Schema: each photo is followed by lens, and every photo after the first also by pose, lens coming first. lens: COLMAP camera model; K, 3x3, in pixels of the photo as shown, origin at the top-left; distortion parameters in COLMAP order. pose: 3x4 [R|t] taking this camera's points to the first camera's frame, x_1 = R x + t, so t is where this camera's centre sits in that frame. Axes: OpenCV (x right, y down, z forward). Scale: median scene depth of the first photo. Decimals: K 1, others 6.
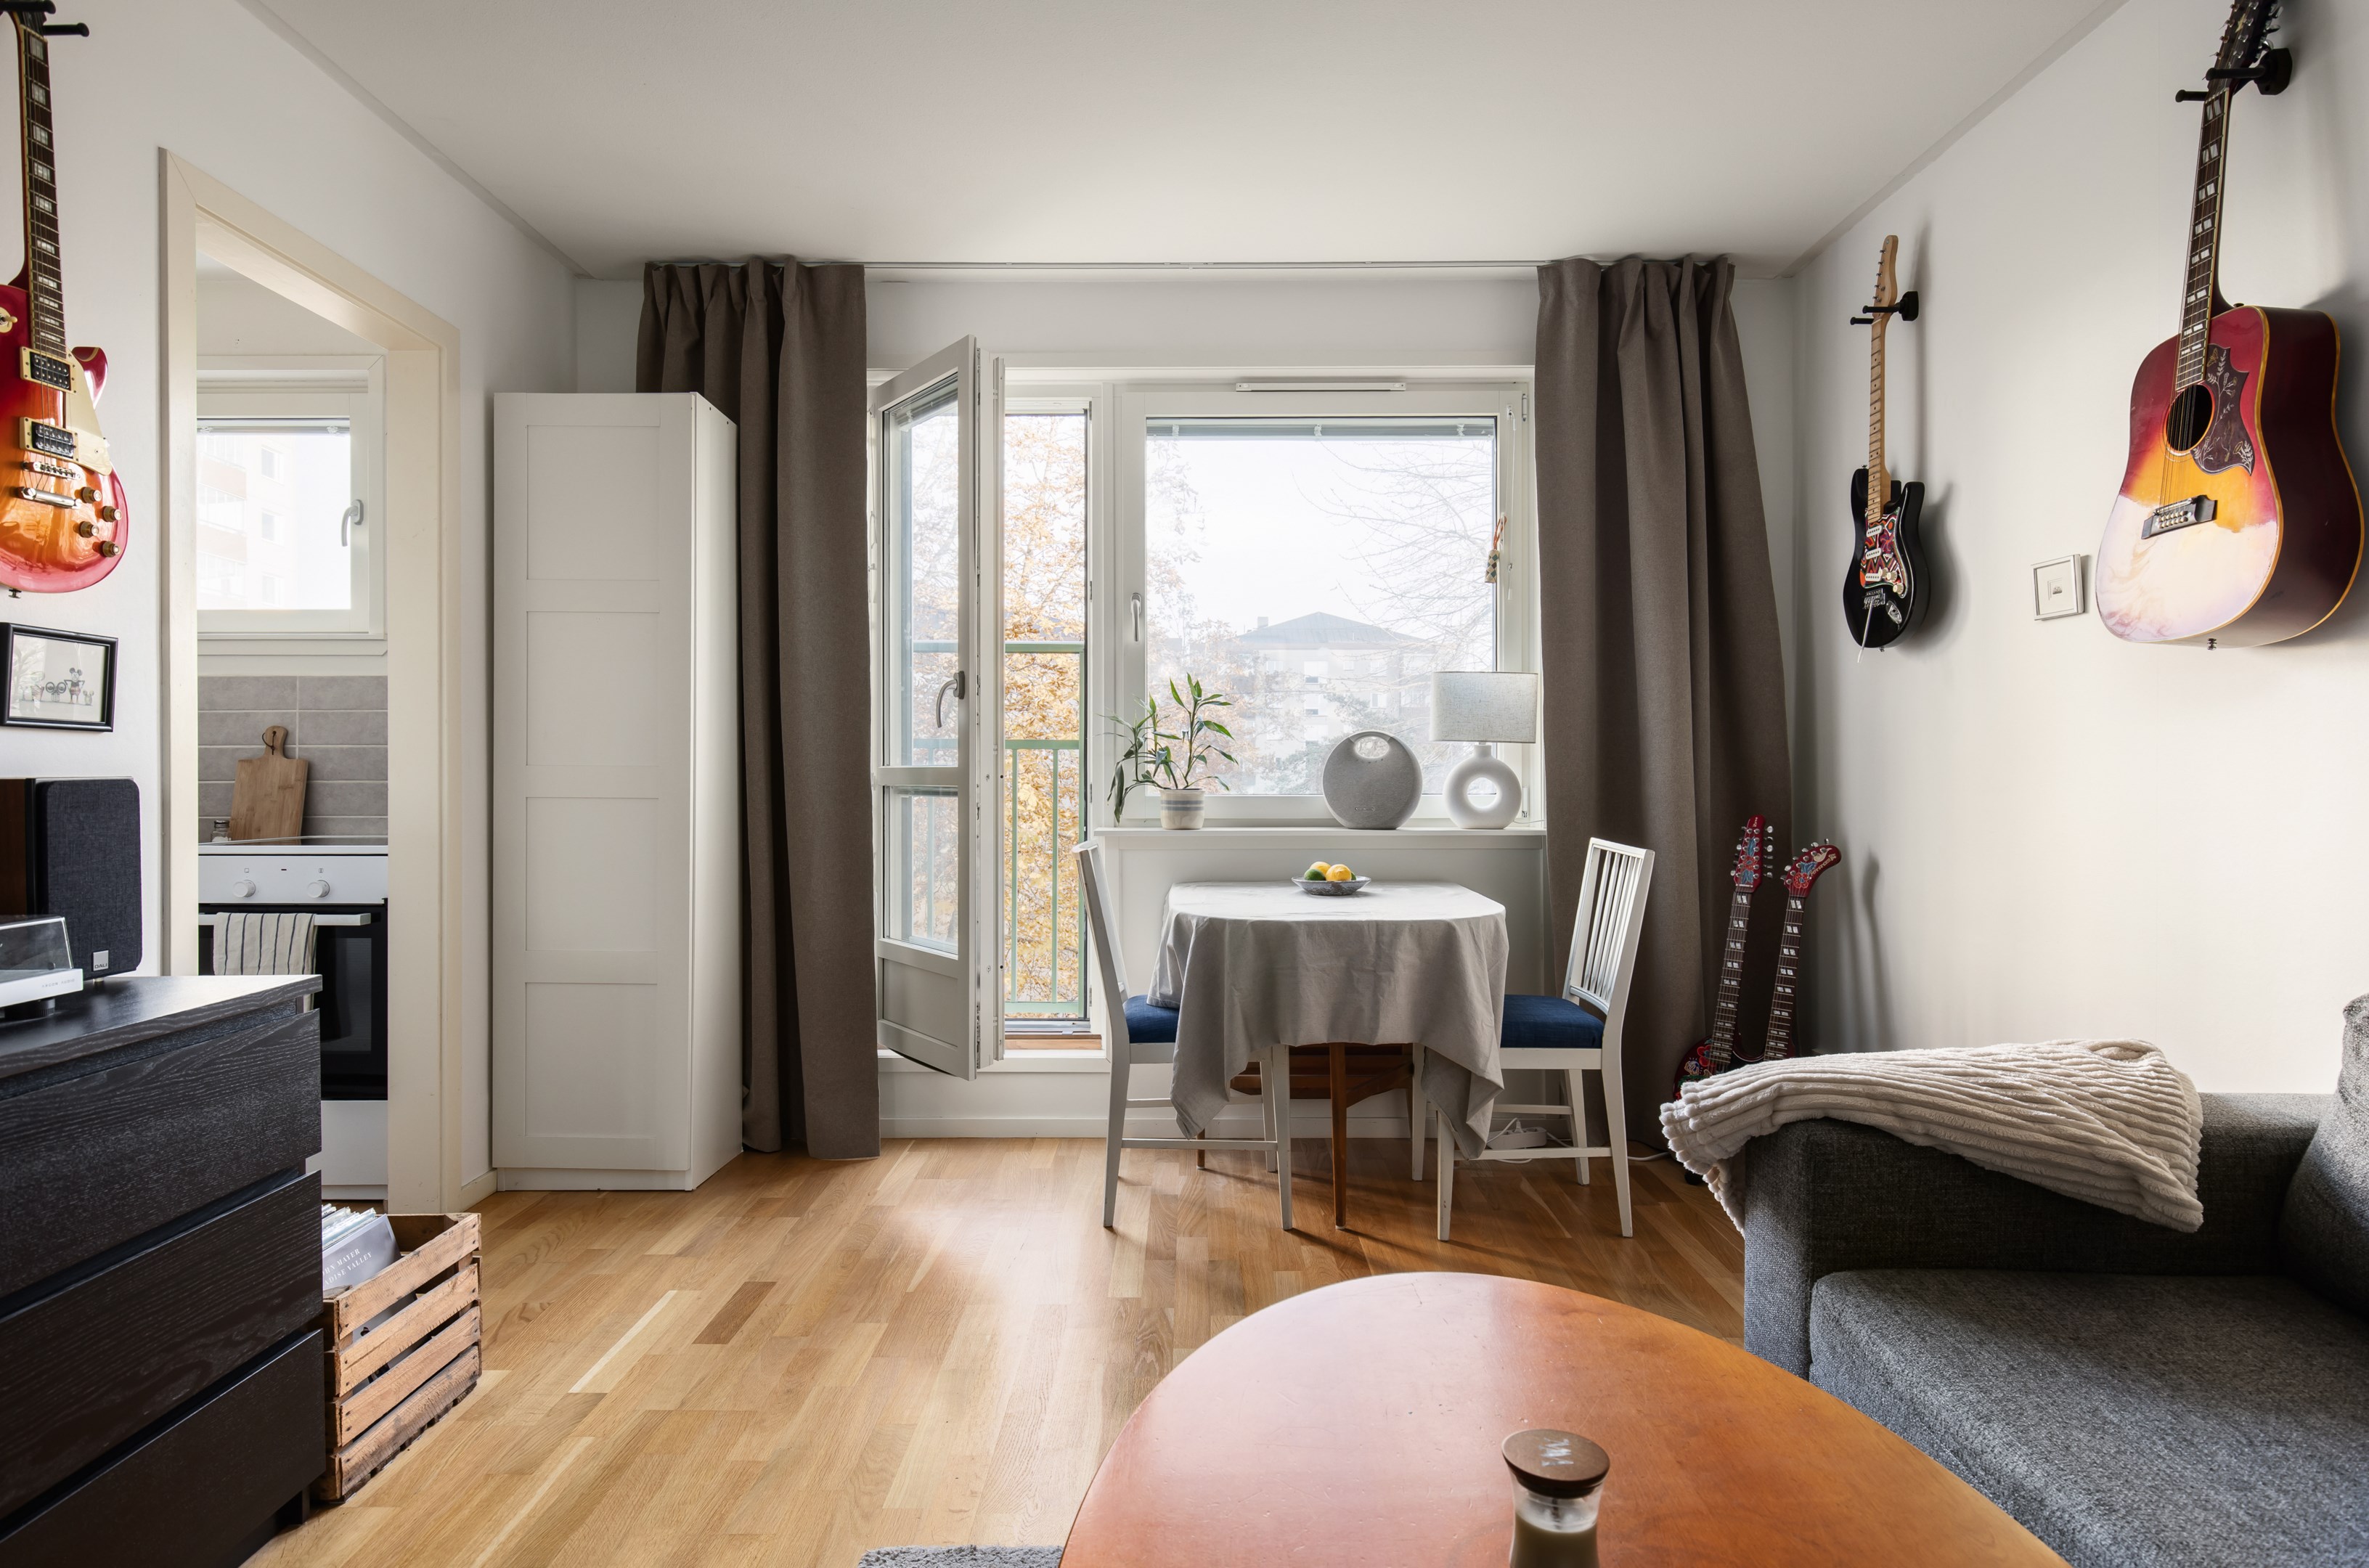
lens RADIAL K [[1343.8, 0, 1186.6], [0, 1343.8, 777.2], [0, 0, 1]] dist [0.005778, 0.000651]
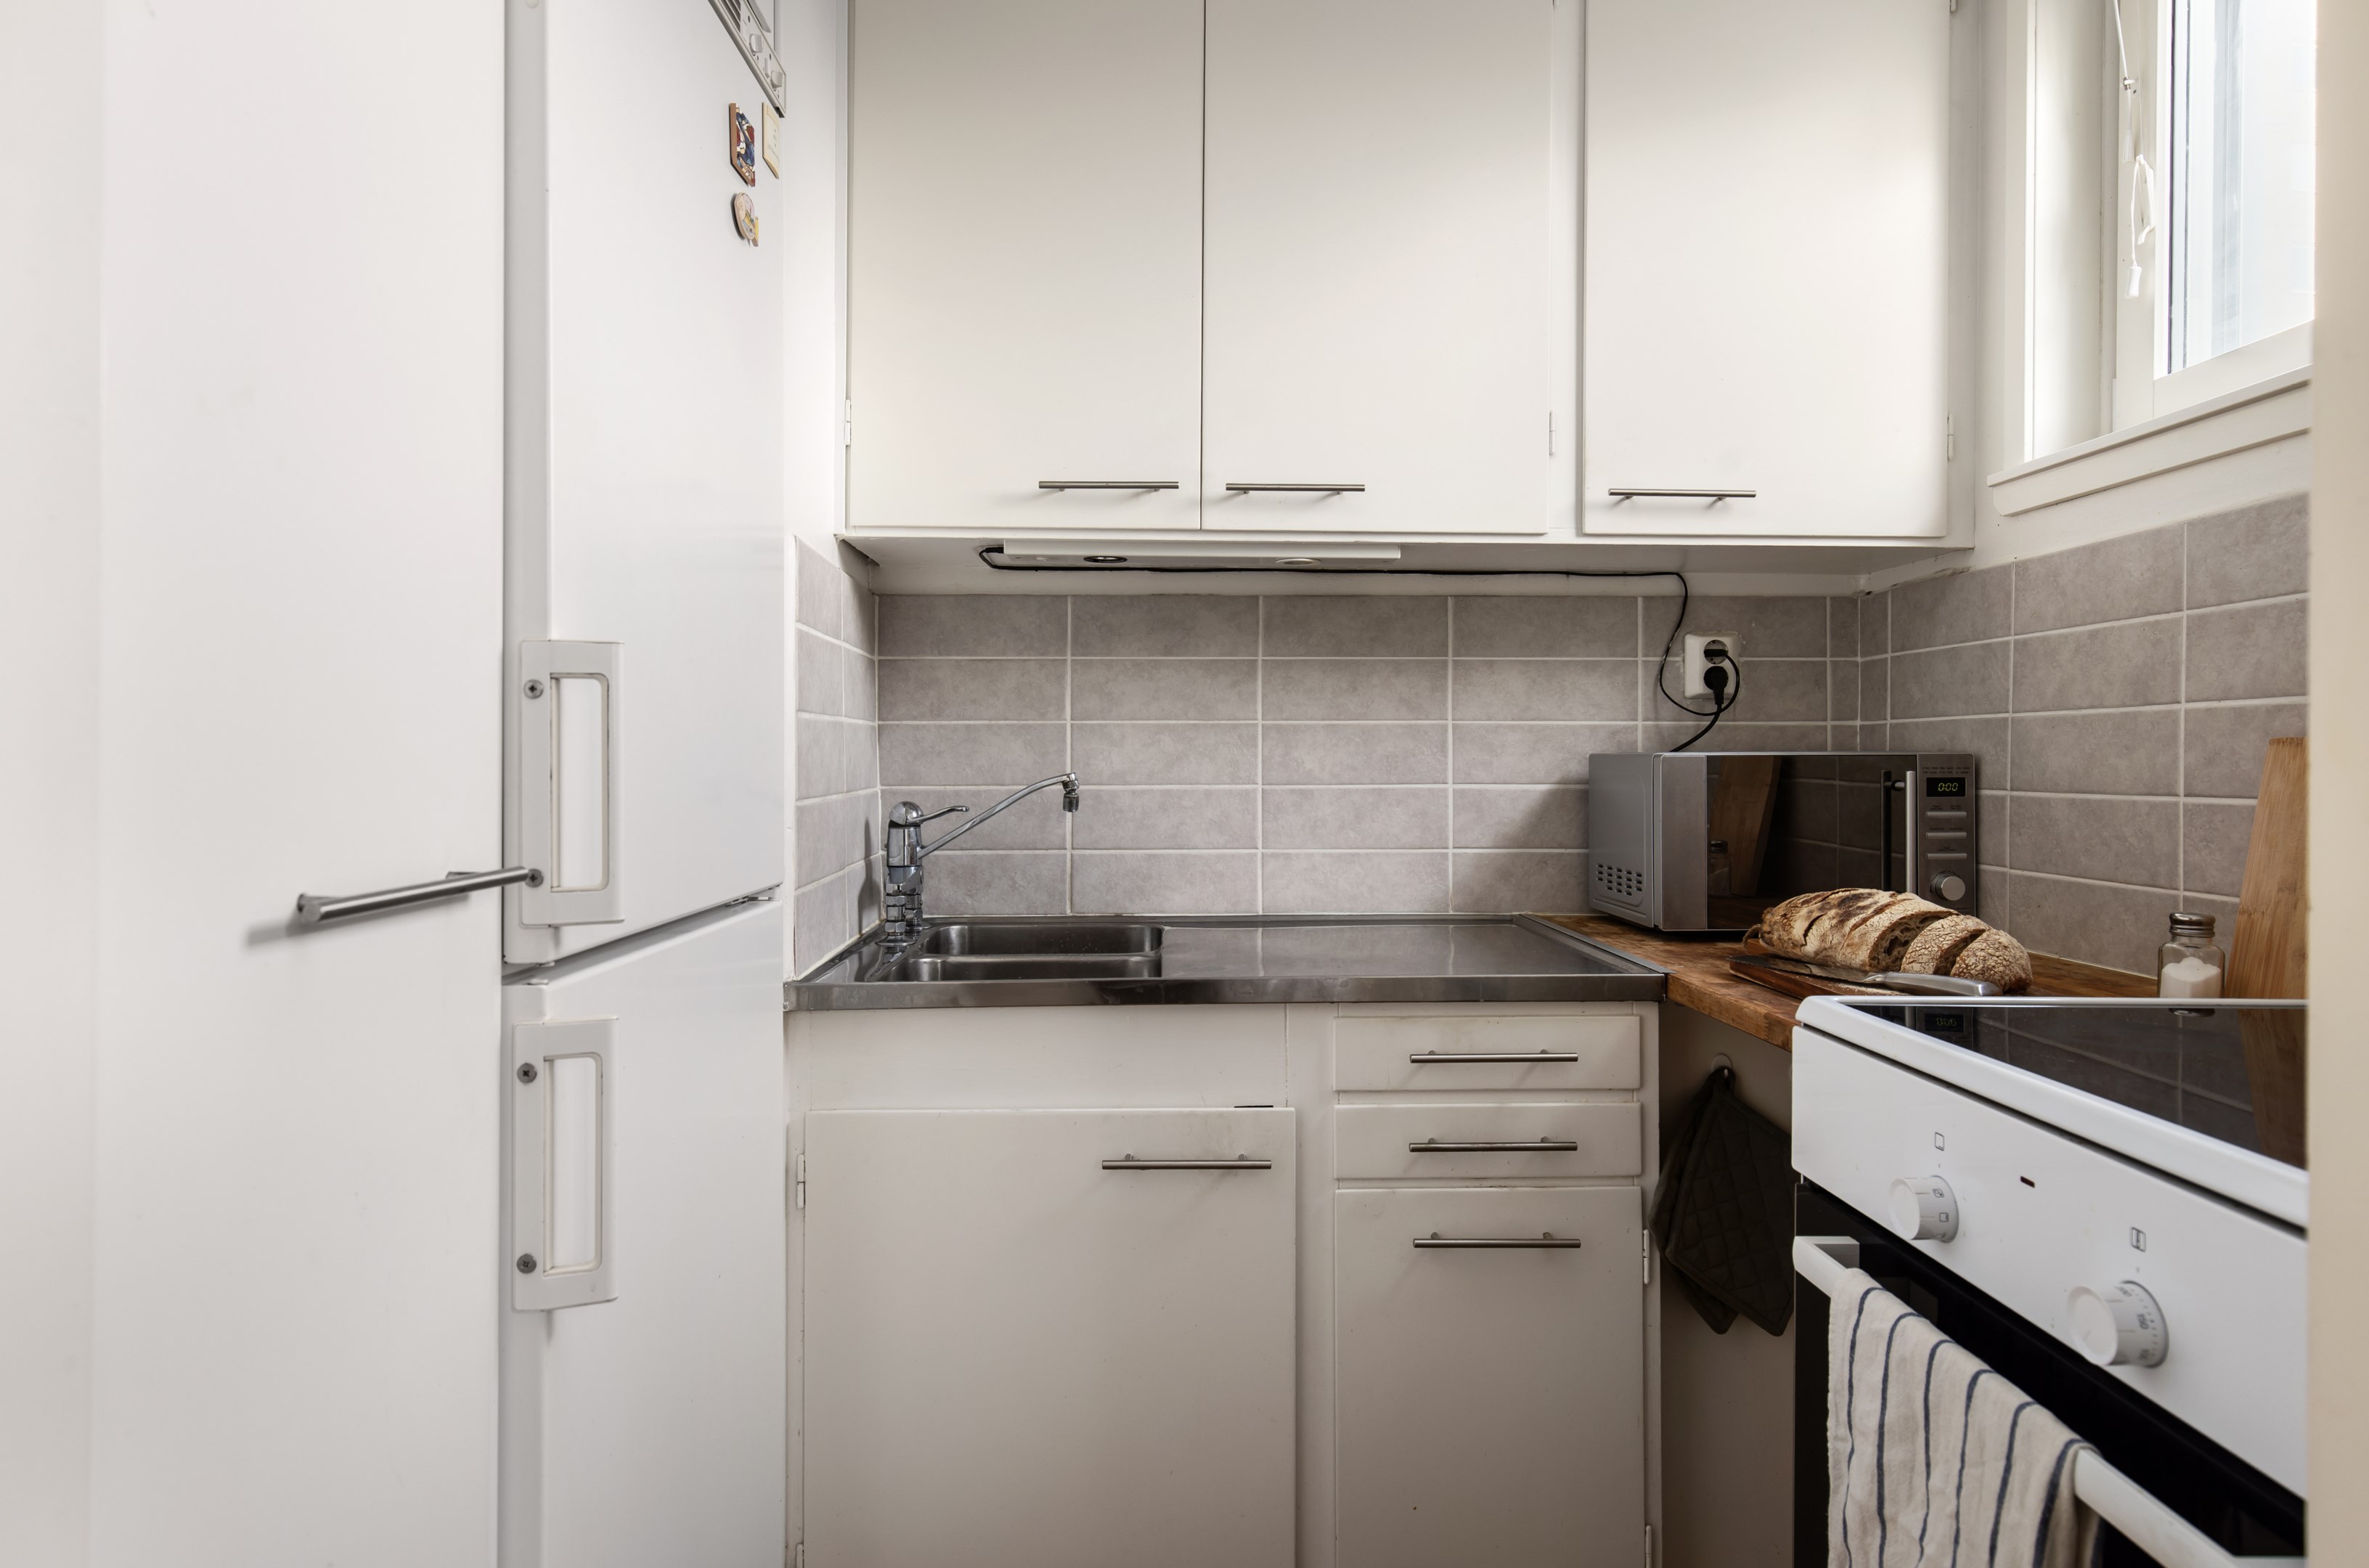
lens RADIAL K [[1356.0, 0, 1189.7], [0, 1356.0, 754.6], [0, 0, 1]] dist [-0.000352, 0.000120]
pose [[0.028093, -0.001265, -0.999605, -0.404303], [-0.011846, 0.999929, -0.001598, -0.005486], [0.999535, 0.011886, 0.028076, 0.791498]]
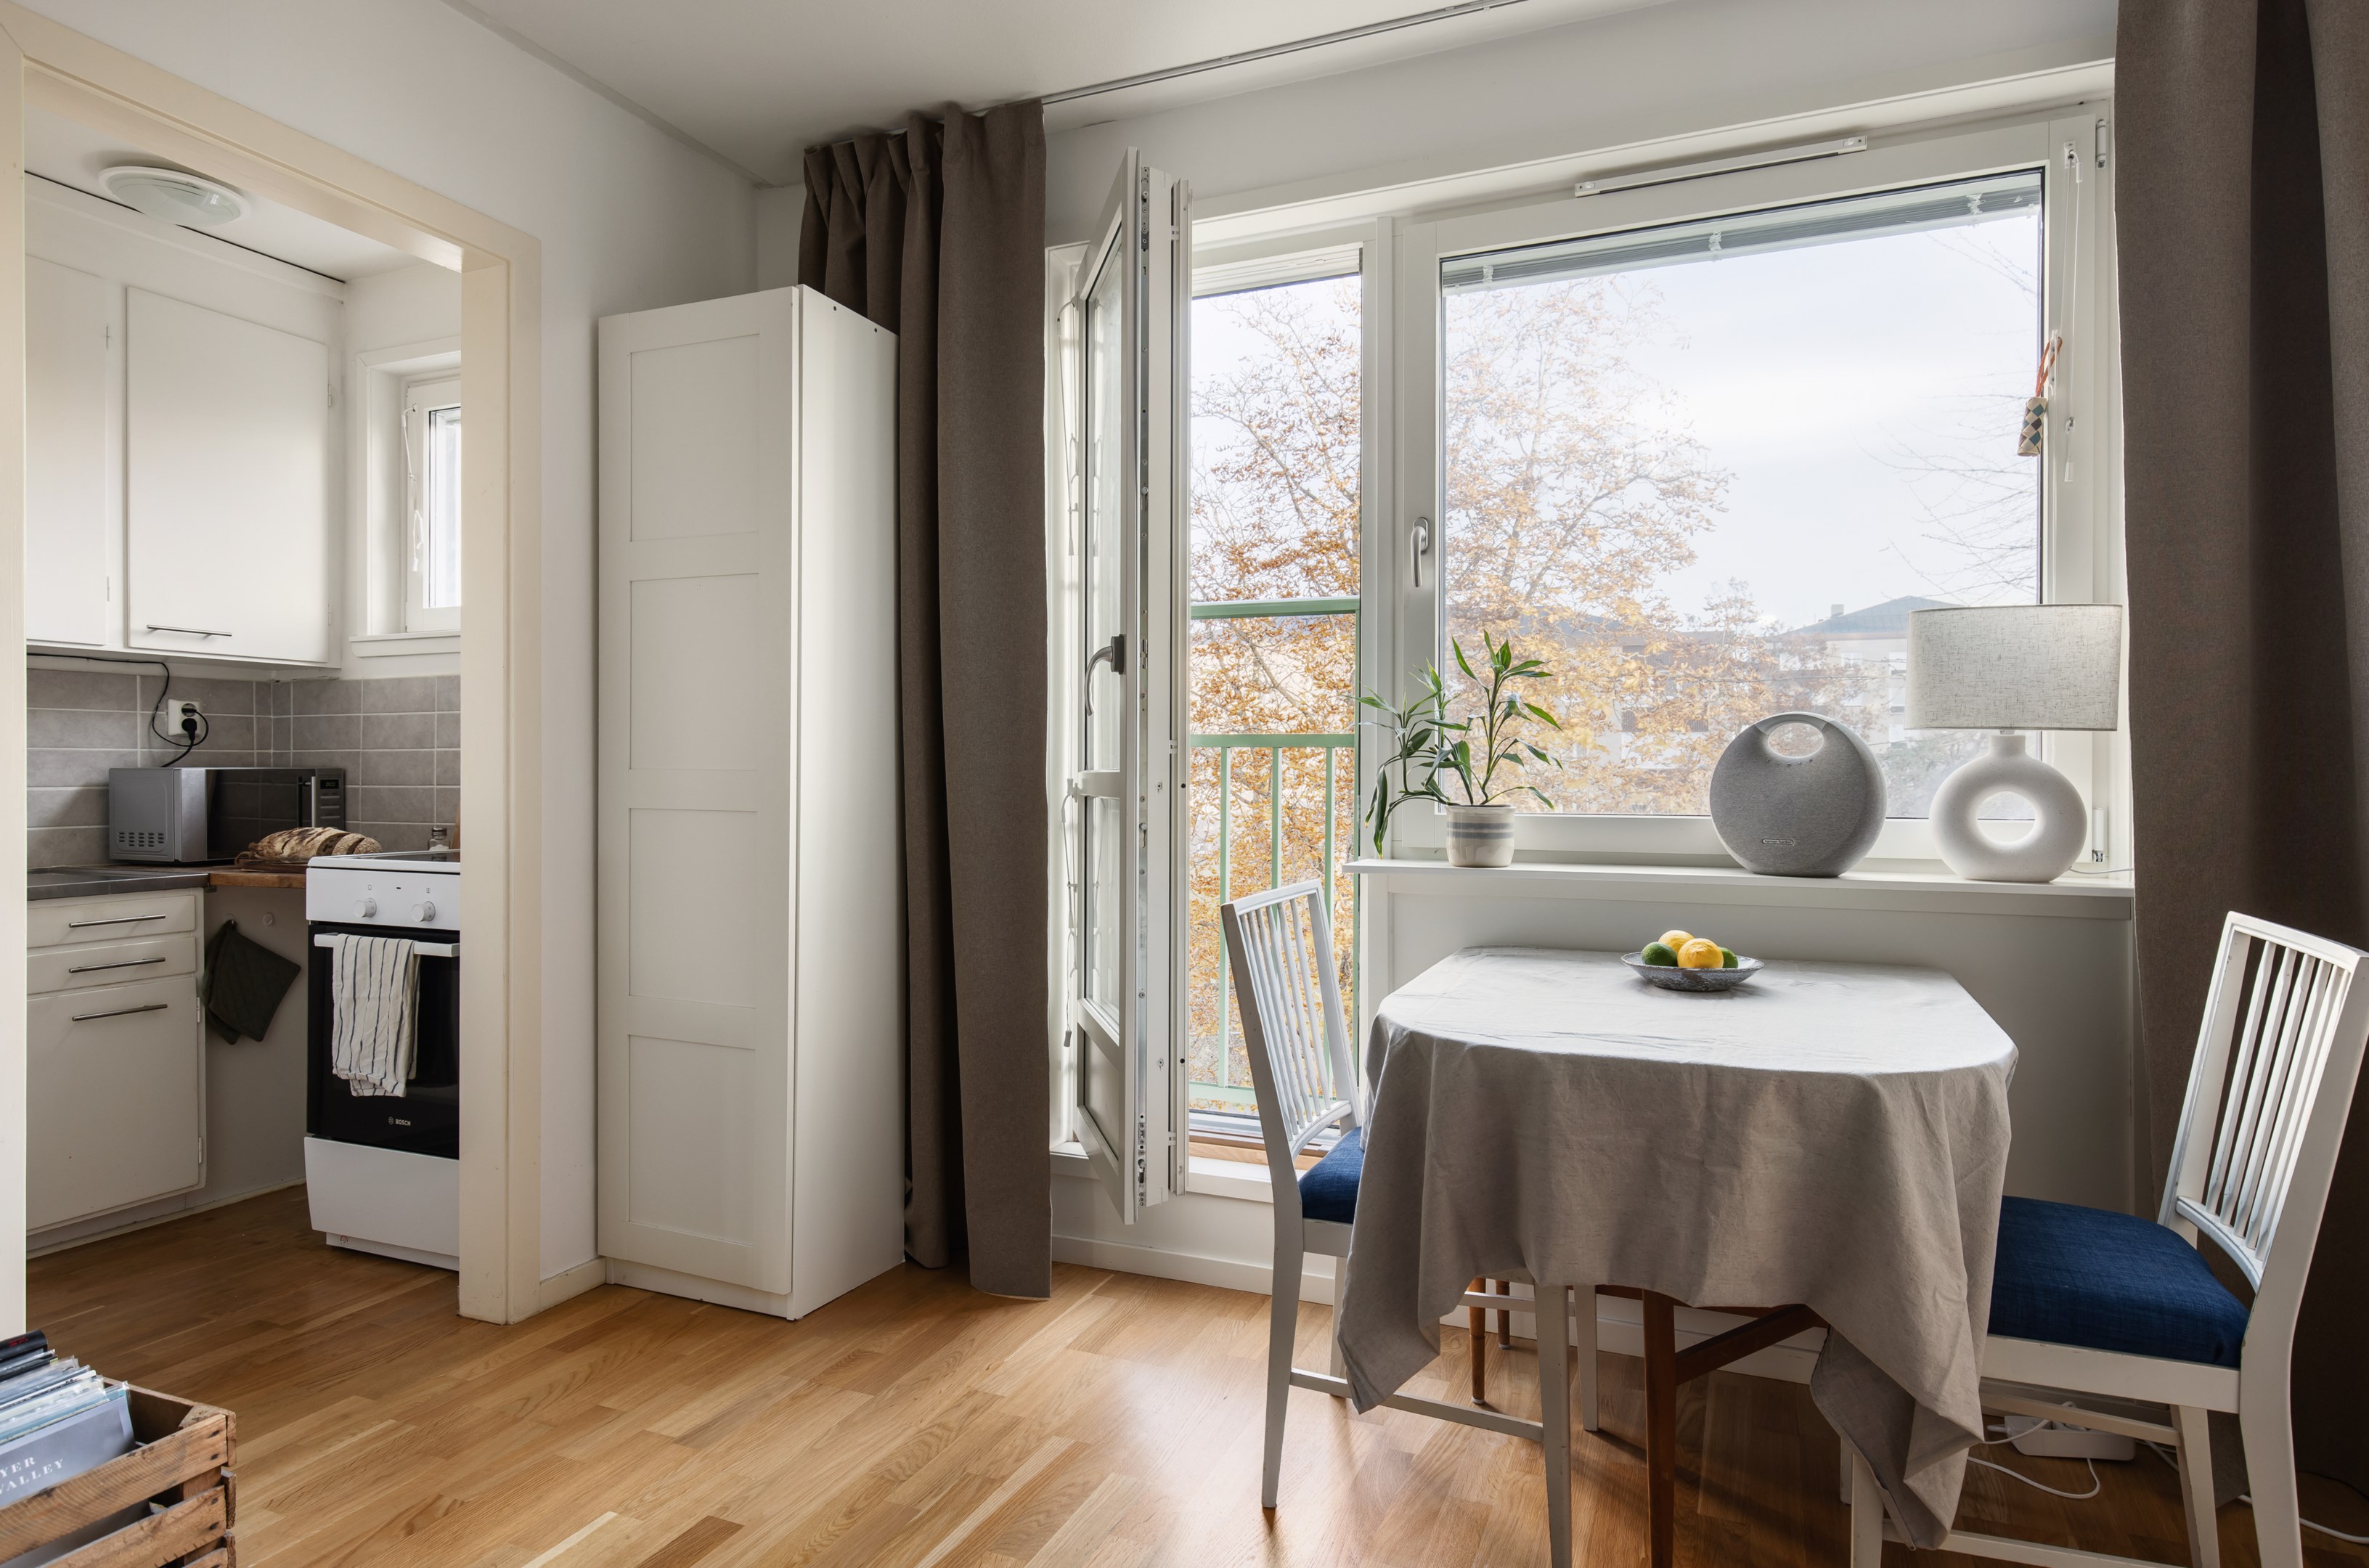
lens RADIAL K [[1341.9, 0, 1179.5], [0, 1341.9, 780.9], [0, 0, 1]] dist [0.002957, 0.000851]
pose [[0.920268, 0.004345, -0.391264, 0.132637], [-0.004700, 0.999989, 0.000051, -0.003141], [0.391260, 0.001792, 0.920279, 0.370331]]
